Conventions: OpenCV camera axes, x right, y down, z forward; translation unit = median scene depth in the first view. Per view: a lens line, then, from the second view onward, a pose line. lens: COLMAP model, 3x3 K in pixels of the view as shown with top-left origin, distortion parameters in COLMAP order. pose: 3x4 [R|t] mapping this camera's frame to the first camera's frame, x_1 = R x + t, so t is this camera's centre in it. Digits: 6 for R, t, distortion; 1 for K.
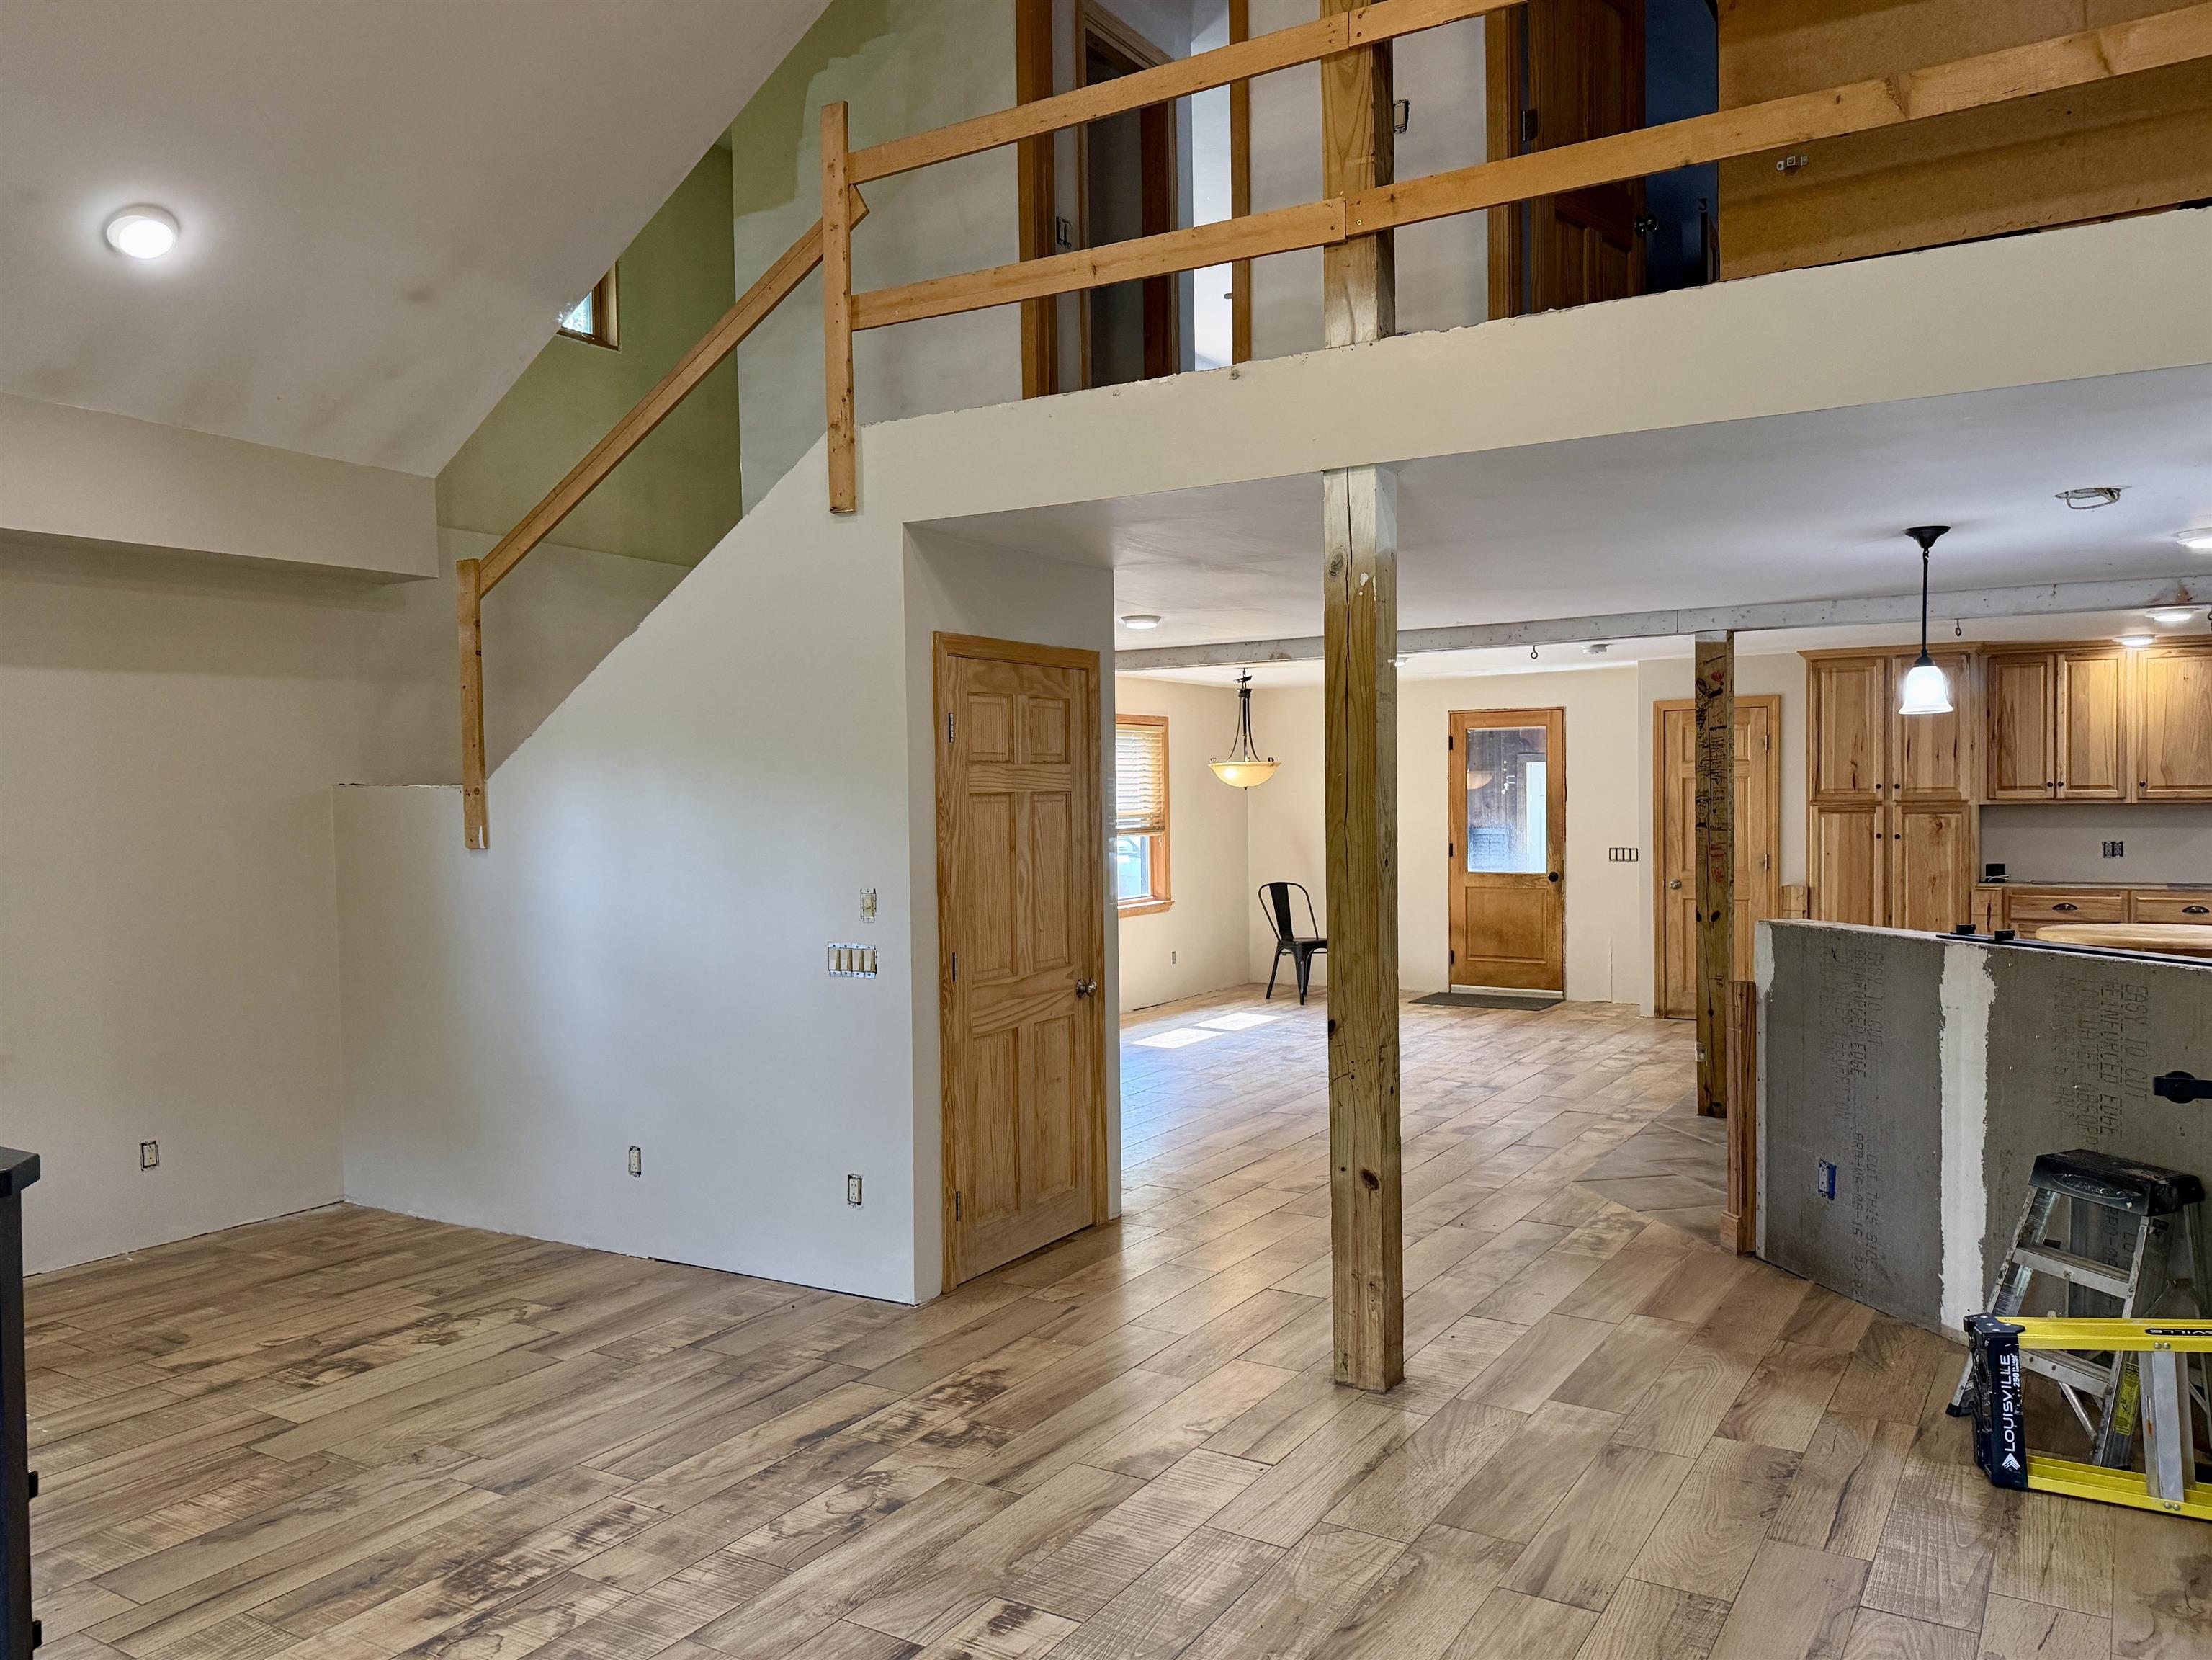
lens RADIAL K [[1641.0, 0, 1100.4], [0, 1641.0, 837.3], [0, 0, 1]] dist [0.122487, -0.190793]
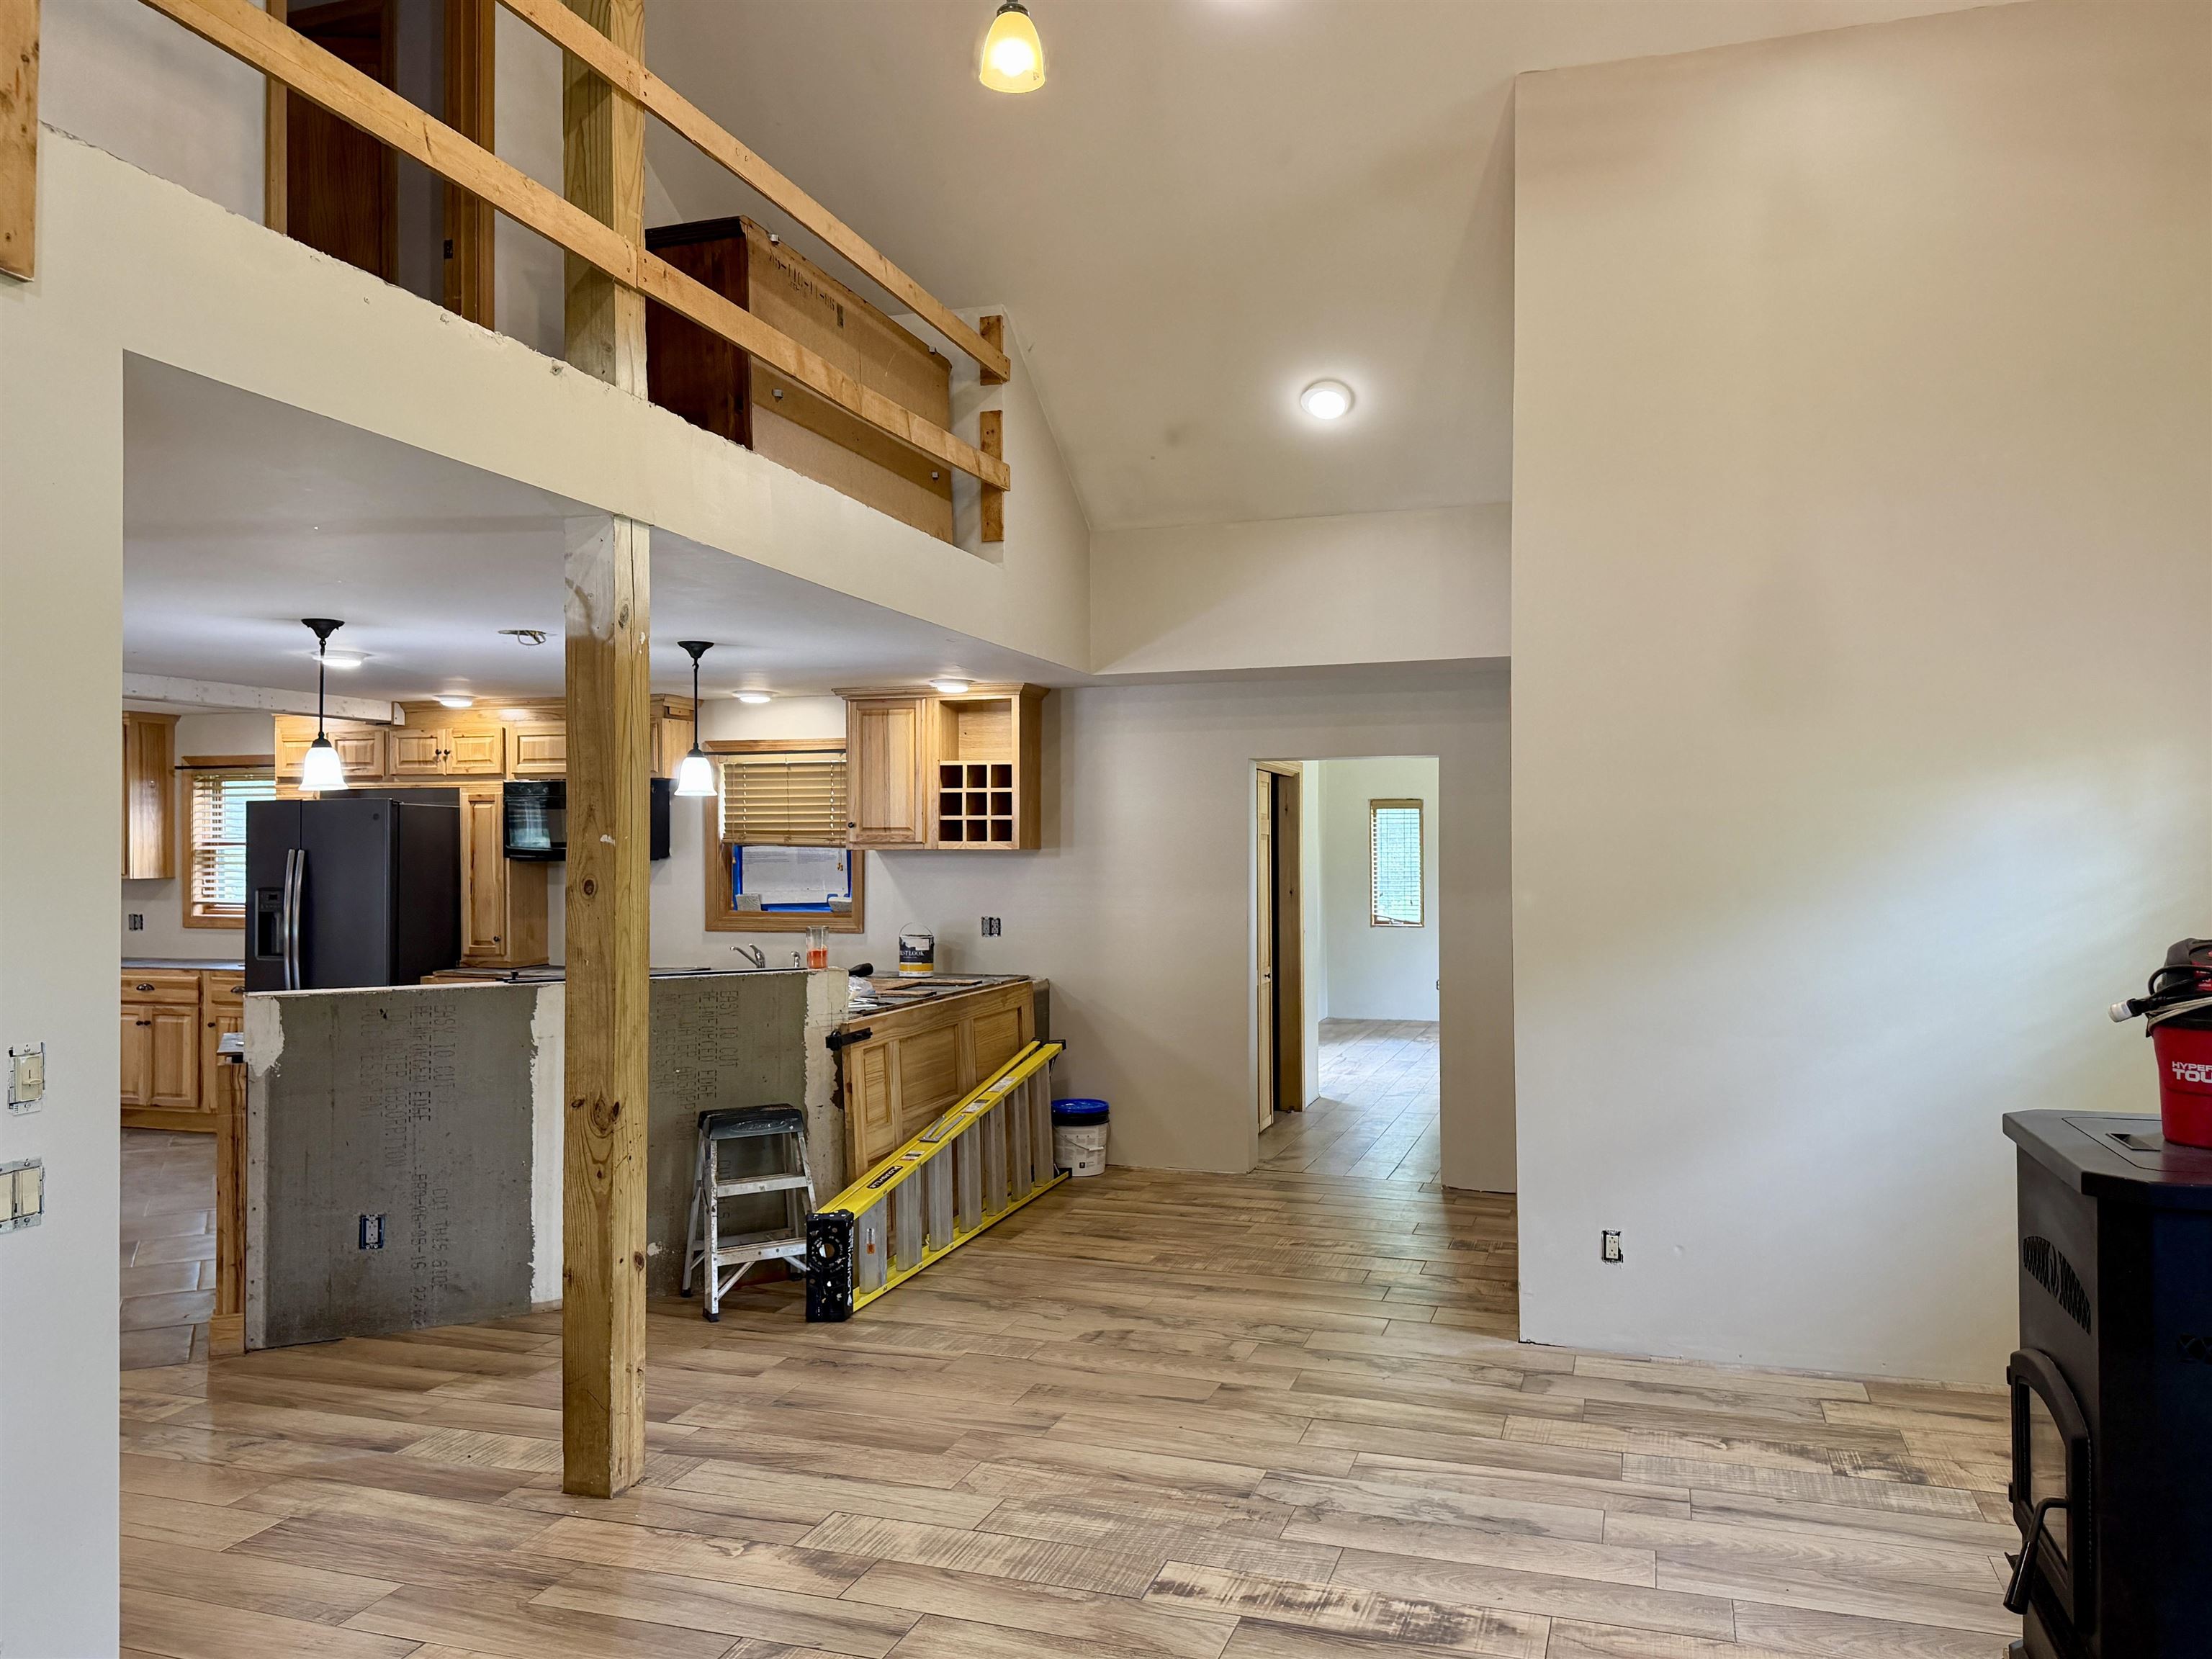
lens RADIAL K [[1629.0, 0, 1102.6], [0, 1629.0, 838.3], [0, 0, 1]] dist [0.163308, -0.294300]
pose [[-0.233999, 0.021787, 0.971993, -0.846099], [0.030085, 0.999432, -0.015159, -0.014944], [-0.971771, 0.025695, -0.234522, 0.963846]]
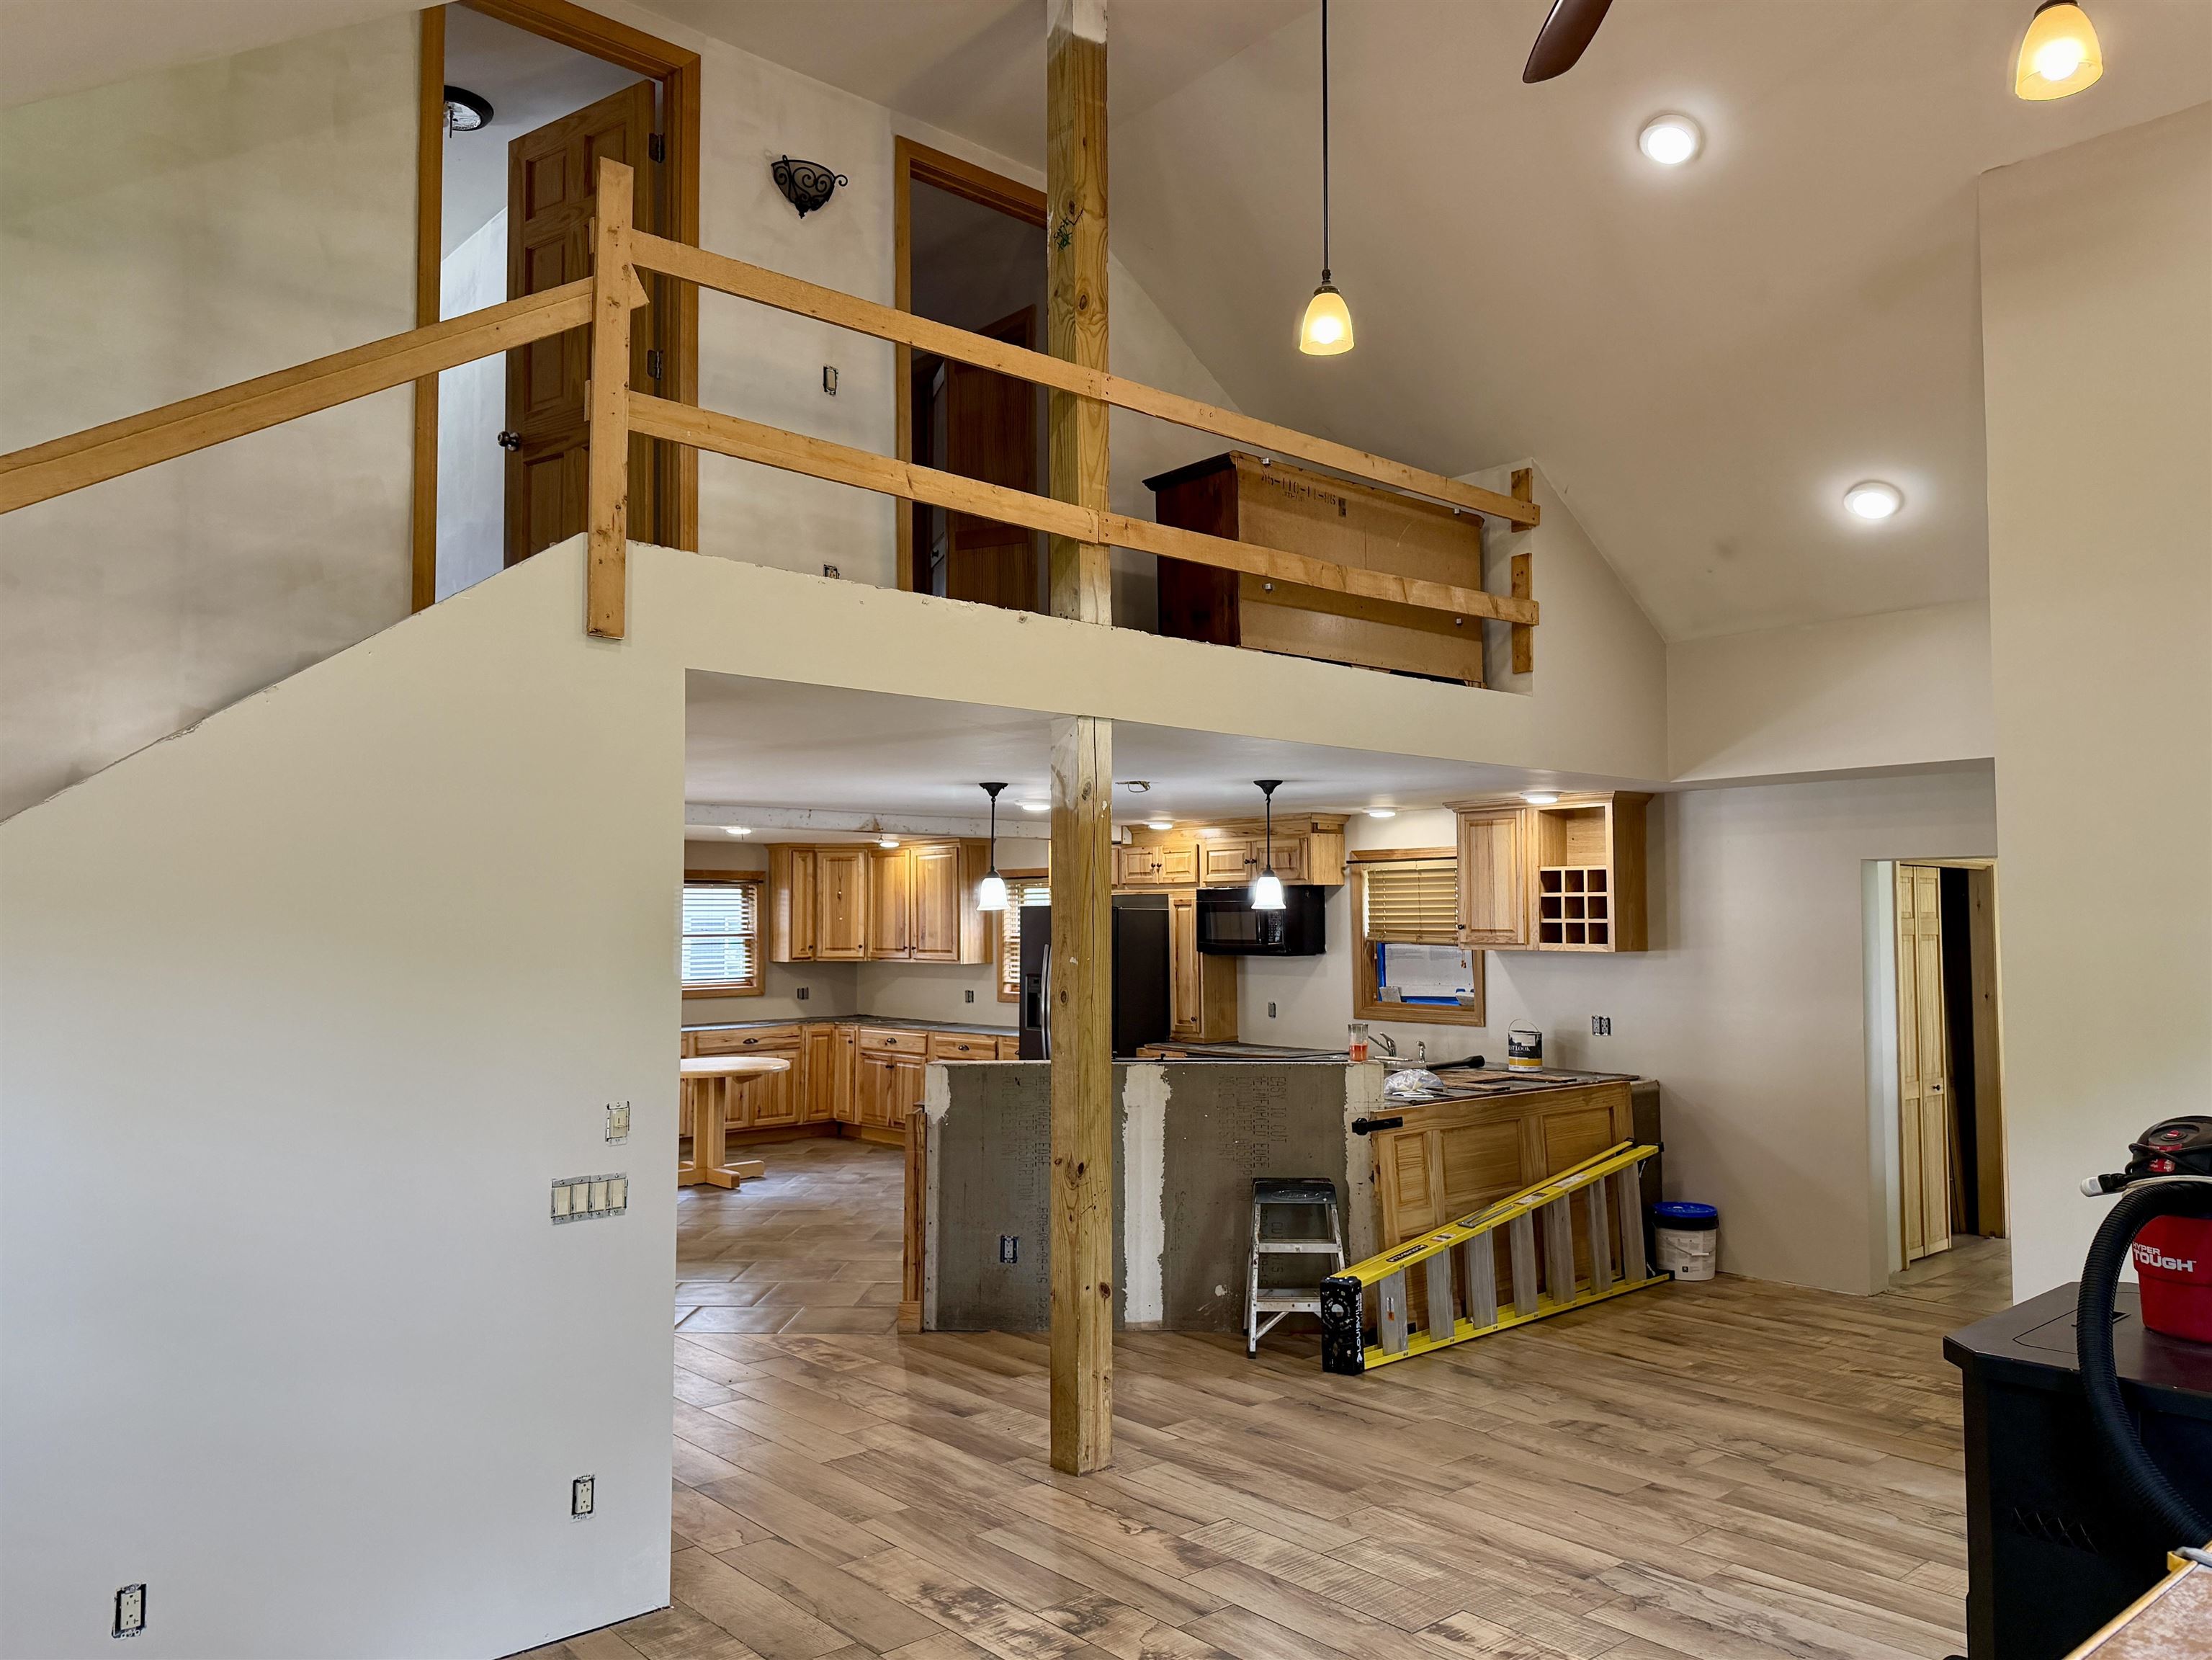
lens RADIAL K [[1588.3, 0, 1109.3], [0, 1588.3, 843.9], [0, 0, 1]] dist [0.199709, -0.397272]
pose [[0.283651, 0.062031, 0.956919, -1.010206], [0.023479, 0.997157, -0.071599, -0.038288], [-0.958640, 0.042777, 0.281388, 0.649137]]
